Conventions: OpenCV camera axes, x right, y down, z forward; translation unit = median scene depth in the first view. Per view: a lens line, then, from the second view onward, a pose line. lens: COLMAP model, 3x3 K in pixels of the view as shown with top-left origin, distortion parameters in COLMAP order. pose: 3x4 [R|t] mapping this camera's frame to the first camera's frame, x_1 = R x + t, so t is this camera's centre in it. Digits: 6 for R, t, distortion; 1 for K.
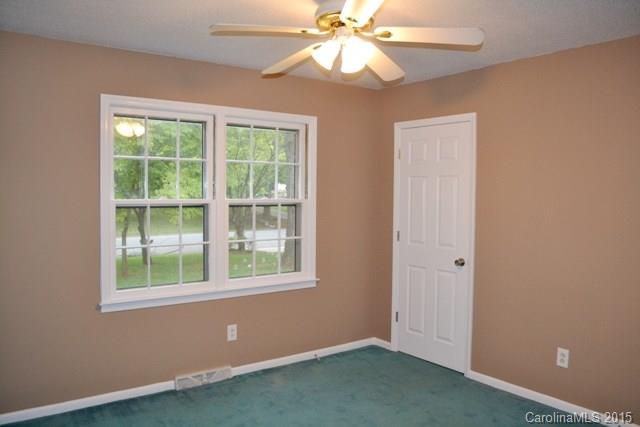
lens RADIAL K [[515.5, 0, 317.7], [0, 515.5, 211.4], [0, 0, 1]] dist [-0.094260, 0.005940]
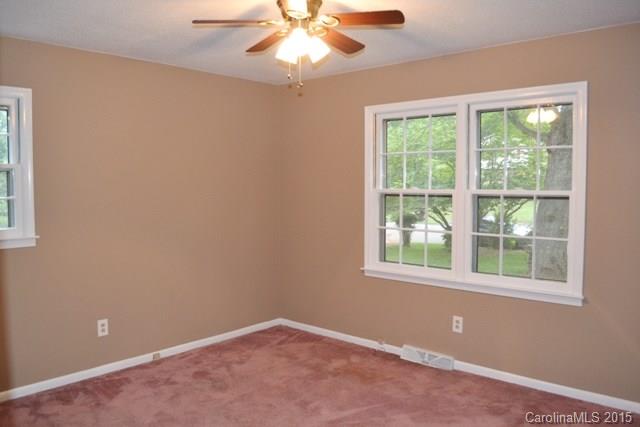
lens RADIAL K [[515.5, 0, 317.7], [0, 515.5, 211.4], [0, 0, 1]] dist [-0.094260, 0.005940]
pose [[0.206837, 0.049953, -0.977099, 0.784602], [-0.033932, 0.998461, 0.043862, -0.017107], [0.977787, 0.024083, 0.208214, 0.571234]]
